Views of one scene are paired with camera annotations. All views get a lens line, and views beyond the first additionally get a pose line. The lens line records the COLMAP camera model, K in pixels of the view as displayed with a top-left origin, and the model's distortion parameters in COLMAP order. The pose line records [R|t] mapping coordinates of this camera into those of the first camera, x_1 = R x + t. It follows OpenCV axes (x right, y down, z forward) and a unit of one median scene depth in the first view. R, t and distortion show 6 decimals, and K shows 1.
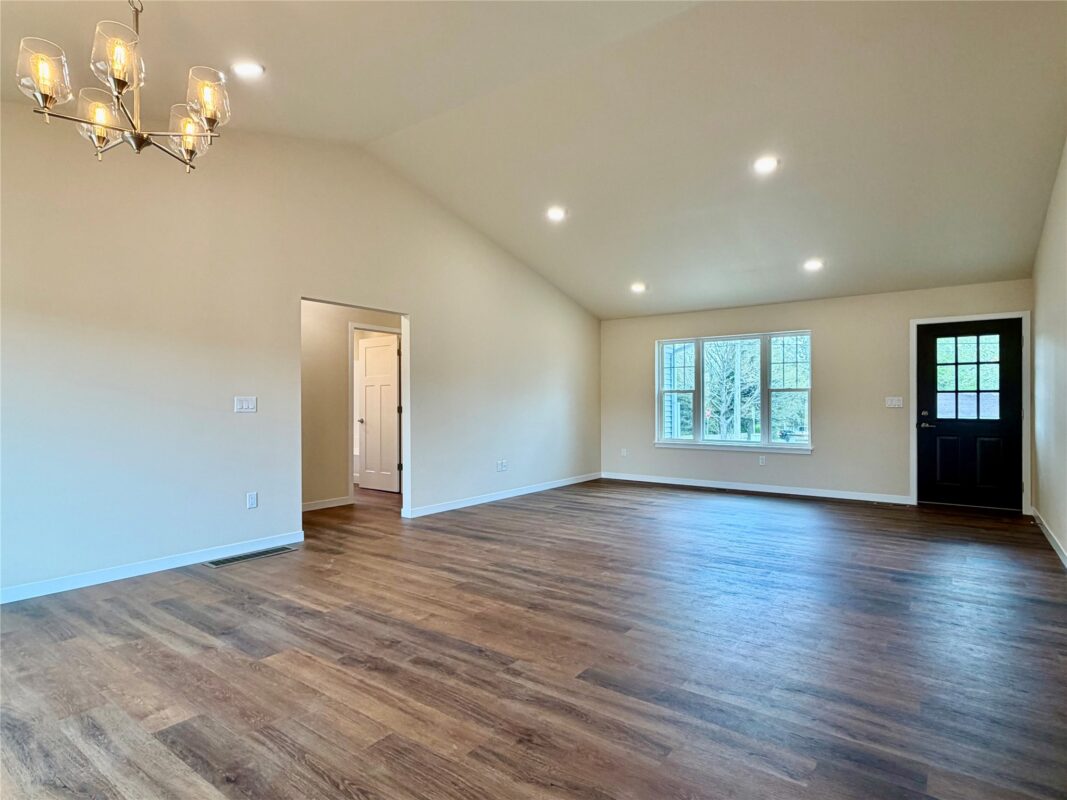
lens RADIAL K [[580.7, 0, 532.7], [0, 580.7, 402.3], [0, 0, 1]] dist [0.004518, -0.000181]
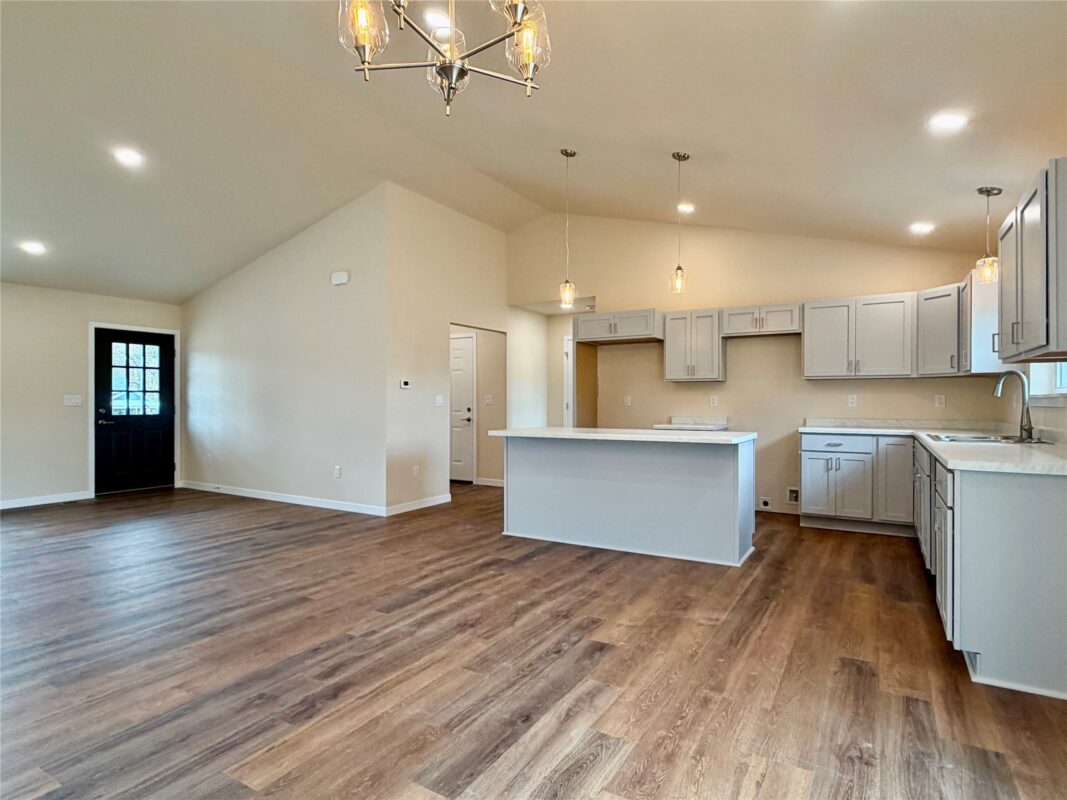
lens RADIAL K [[580.7, 0, 536.6], [0, 580.7, 404.1], [0, 0, 1]] dist [0.004518, -0.000181]
pose [[-0.107707, -0.004365, 0.994173, -1.065595], [-0.001250, 0.999990, 0.004255, 0.002193], [-0.994182, -0.000784, -0.107711, 0.696598]]
